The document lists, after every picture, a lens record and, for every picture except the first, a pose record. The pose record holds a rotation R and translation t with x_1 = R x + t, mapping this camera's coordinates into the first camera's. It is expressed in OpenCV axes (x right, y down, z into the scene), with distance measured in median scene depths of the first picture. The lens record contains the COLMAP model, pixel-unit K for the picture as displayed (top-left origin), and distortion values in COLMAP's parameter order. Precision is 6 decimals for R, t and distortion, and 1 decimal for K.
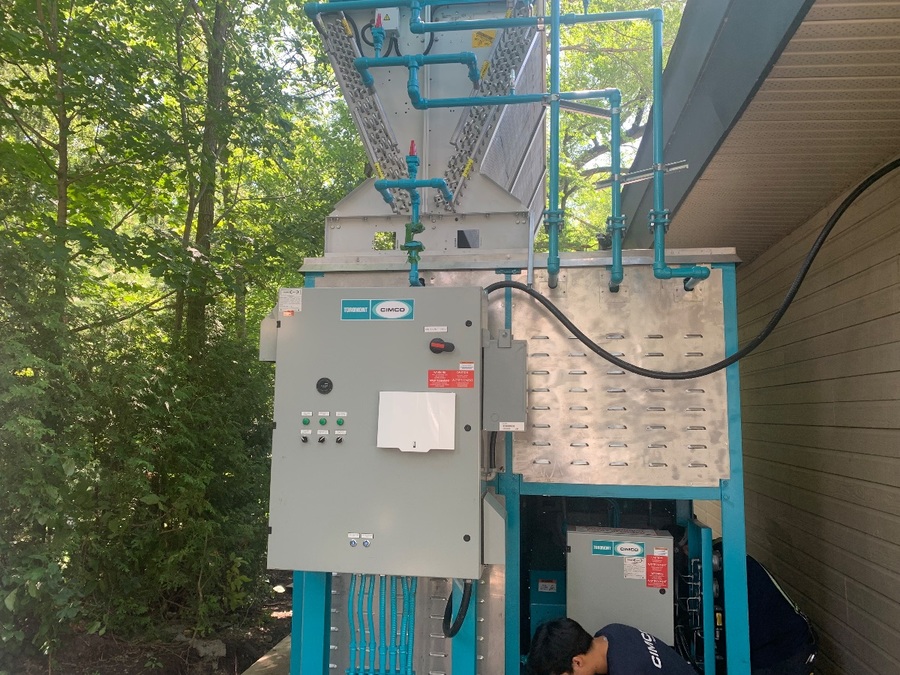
lens RADIAL K [[686.0, 0, 450.0], [0, 686.0, 337.5], [0, 0, 1]] dist [0.010683, -0.038222]
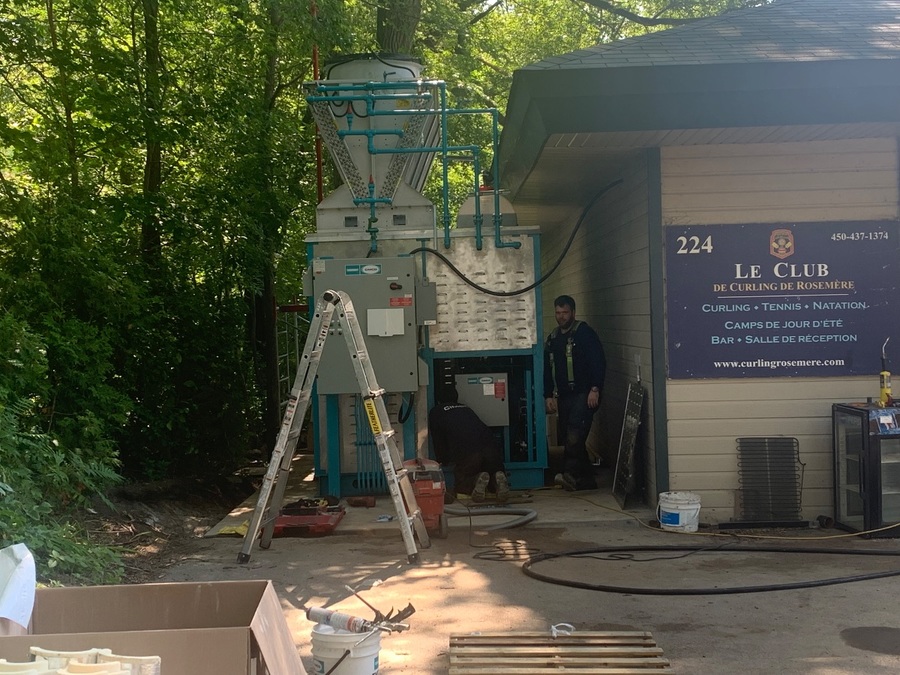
lens RADIAL K [[1350.7, 0, 450.0], [0, 1350.7, 337.5], [0, 0, 1]] dist [0.093631, -0.006211]
pose [[0.989678, -0.048770, 0.134757, -0.380854], [0.031241, 0.991119, 0.129259, -0.334884], [-0.139864, -0.123714, 0.982412, -2.876226]]
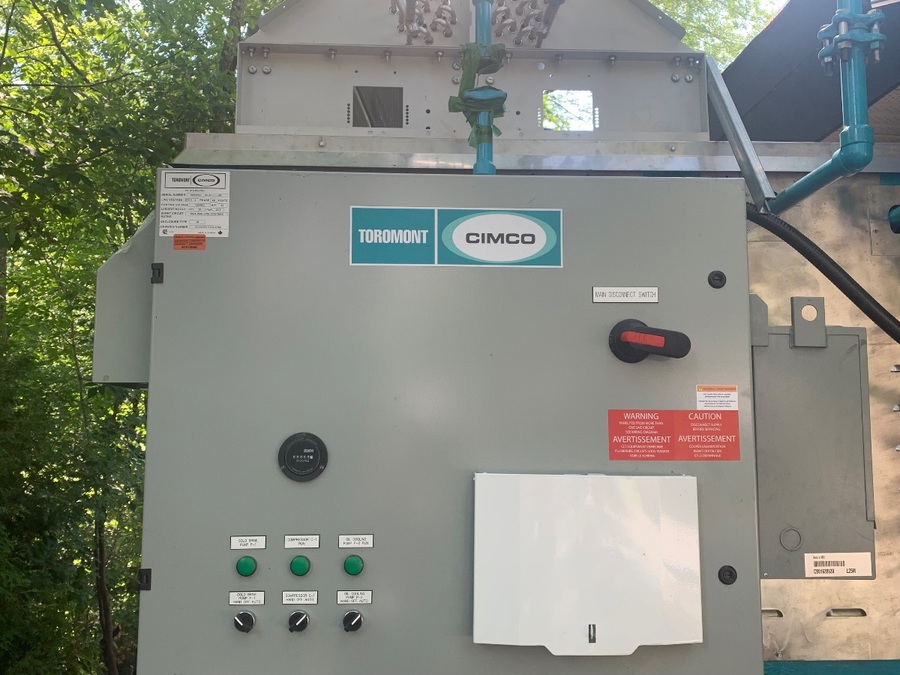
lens RADIAL K [[869.4, 0, 450.0], [0, 869.4, 337.5], [0, 0, 1]] dist [0.005804, -0.007085]
pose [[0.983001, 0.008762, 0.183389, -0.177773], [-0.007194, 0.999932, -0.009211, 0.013835], [-0.183457, 0.007735, 0.982997, 0.528470]]
